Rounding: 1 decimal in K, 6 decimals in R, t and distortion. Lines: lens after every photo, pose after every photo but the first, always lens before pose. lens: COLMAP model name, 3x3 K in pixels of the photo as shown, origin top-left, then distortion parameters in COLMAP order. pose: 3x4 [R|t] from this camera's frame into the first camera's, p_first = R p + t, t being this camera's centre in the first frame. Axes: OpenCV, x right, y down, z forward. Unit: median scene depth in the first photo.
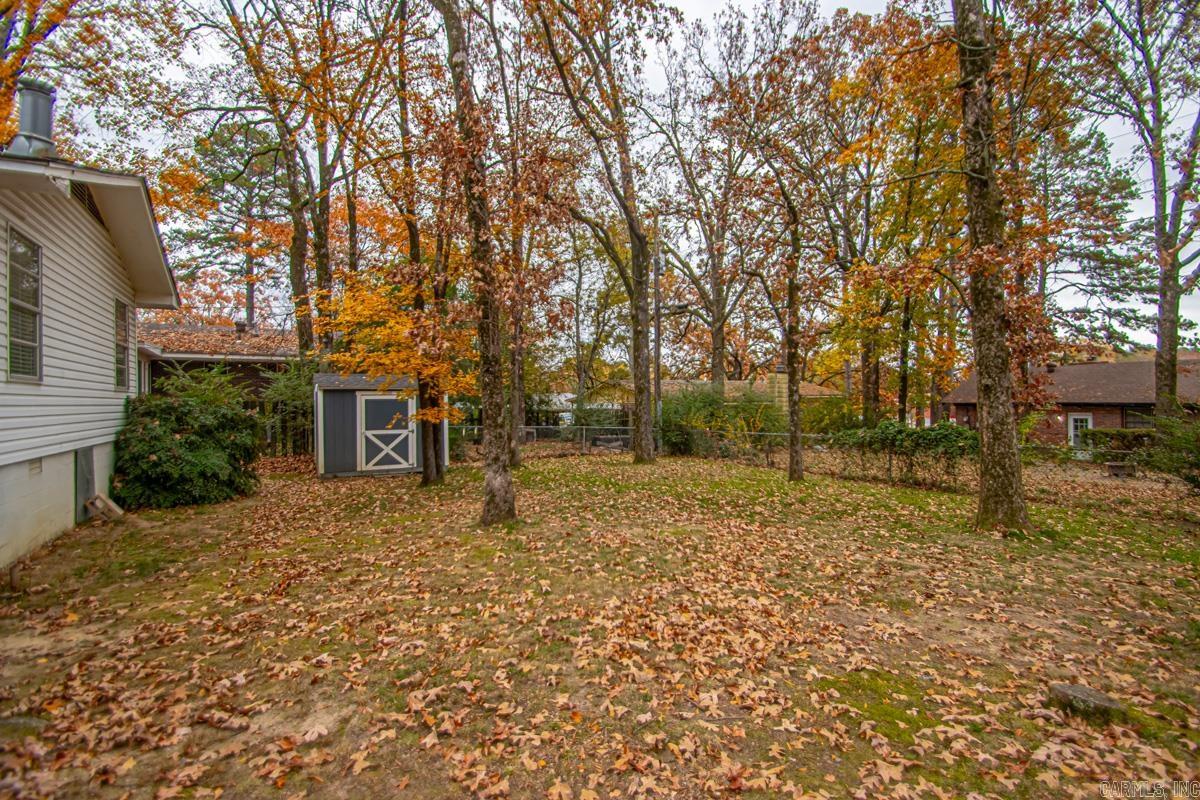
lens RADIAL K [[557.1, 0, 609.3], [0, 557.1, 400.1], [0, 0, 1]] dist [0.021827, -0.020778]
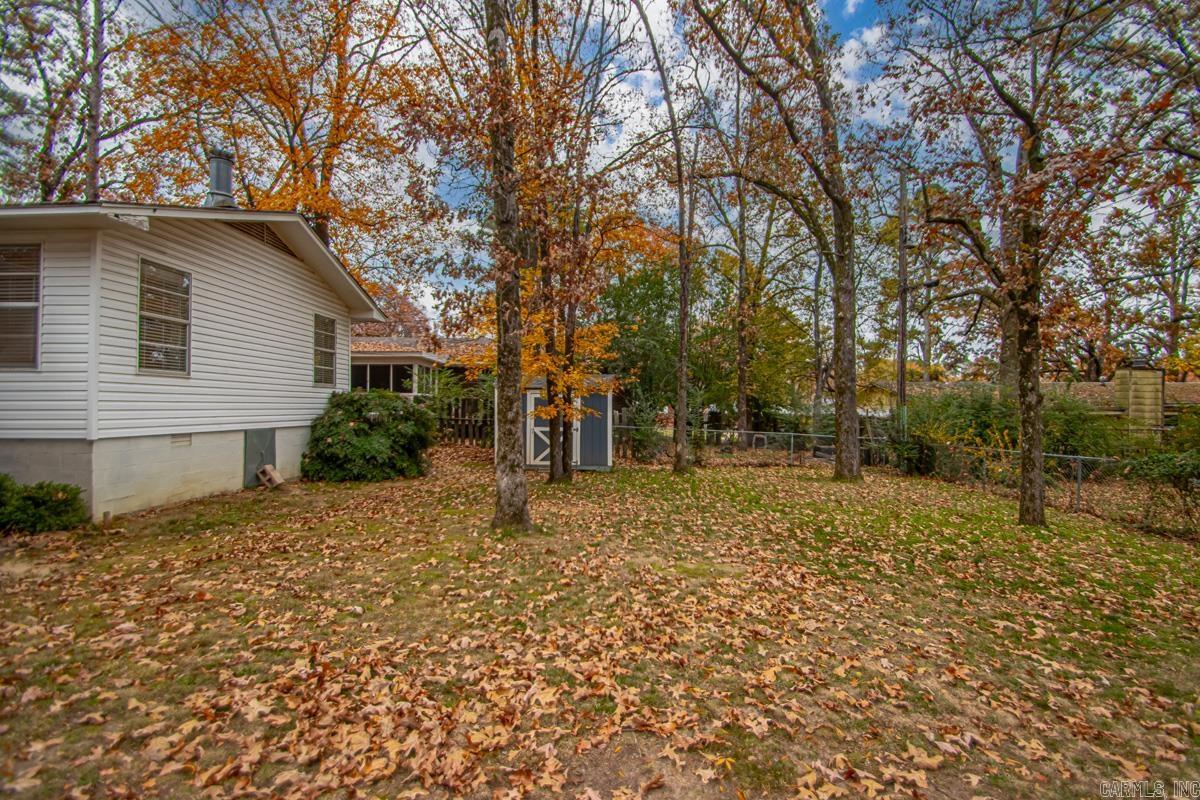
lens RADIAL K [[557.1, 0, 609.3], [0, 557.1, 400.1], [0, 0, 1]] dist [0.021827, -0.020778]
pose [[0.859359, 0.010067, -0.511273, 0.227005], [-0.015108, 0.999870, -0.005705, 0.007690], [0.511149, 0.012627, 0.859399, 0.164226]]
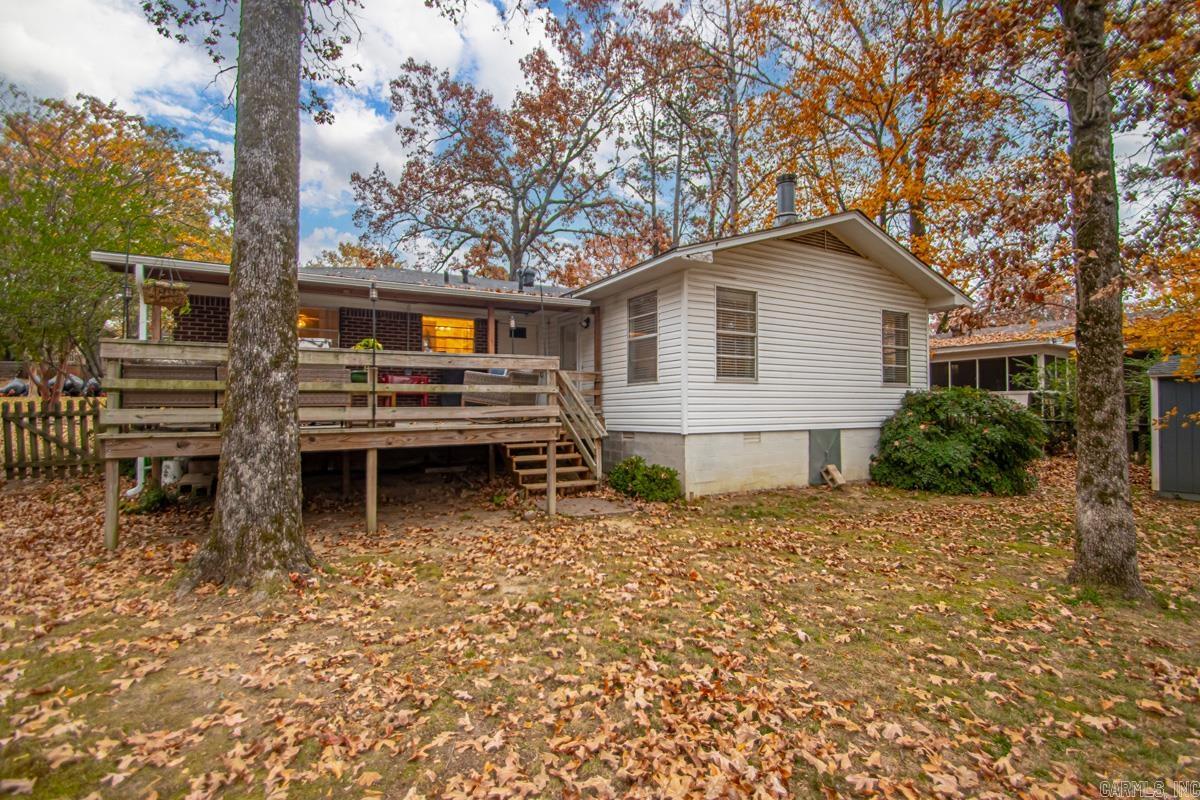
lens RADIAL K [[565.3, 0, 610.7], [0, 565.3, 403.8], [0, 0, 1]] dist [0.023890, -0.022510]
pose [[0.007823, 0.001527, -0.999968, 0.225128], [0.005932, 0.999981, 0.001574, 0.010441], [0.999952, -0.005944, 0.007814, 0.262831]]
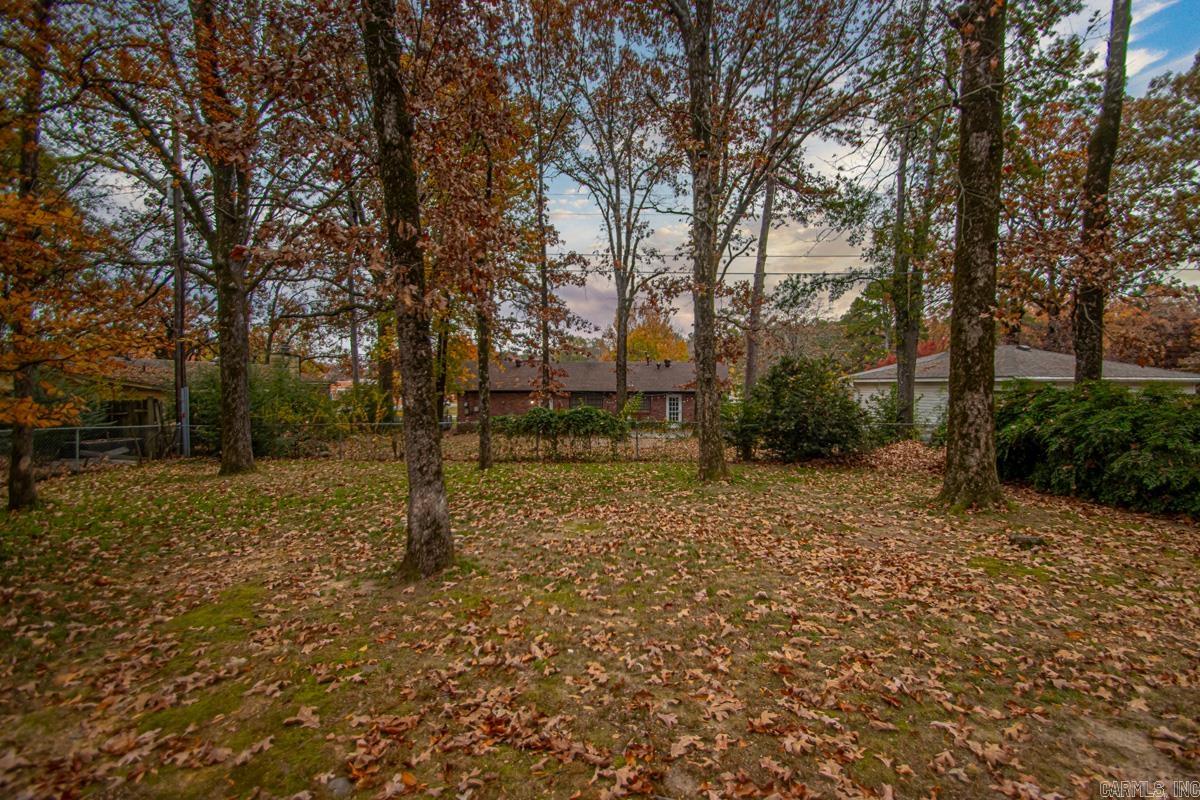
lens RADIAL K [[557.1, 0, 609.3], [0, 557.1, 400.1], [0, 0, 1]] dist [0.021827, -0.020778]
pose [[0.543247, -0.011424, 0.839495, -0.357130], [-0.007386, 0.999804, 0.018385, 0.002498], [-0.839540, -0.016188, 0.543056, 0.256544]]
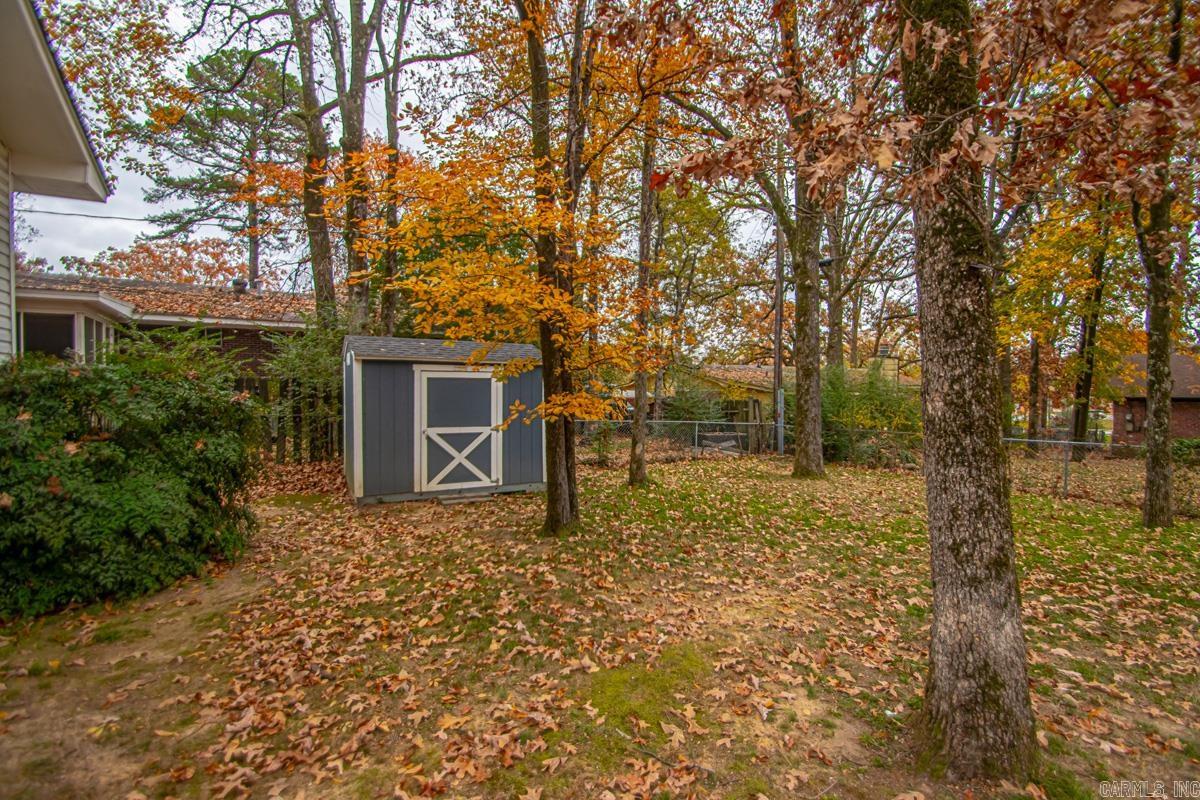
lens RADIAL K [[557.1, 0, 609.3], [0, 557.1, 400.1], [0, 0, 1]] dist [0.021827, -0.020778]
pose [[0.999829, 0.016115, -0.009039, -0.228524], [-0.015911, 0.999628, 0.022166, 0.006726], [0.009393, -0.022019, 0.999713, 0.379652]]
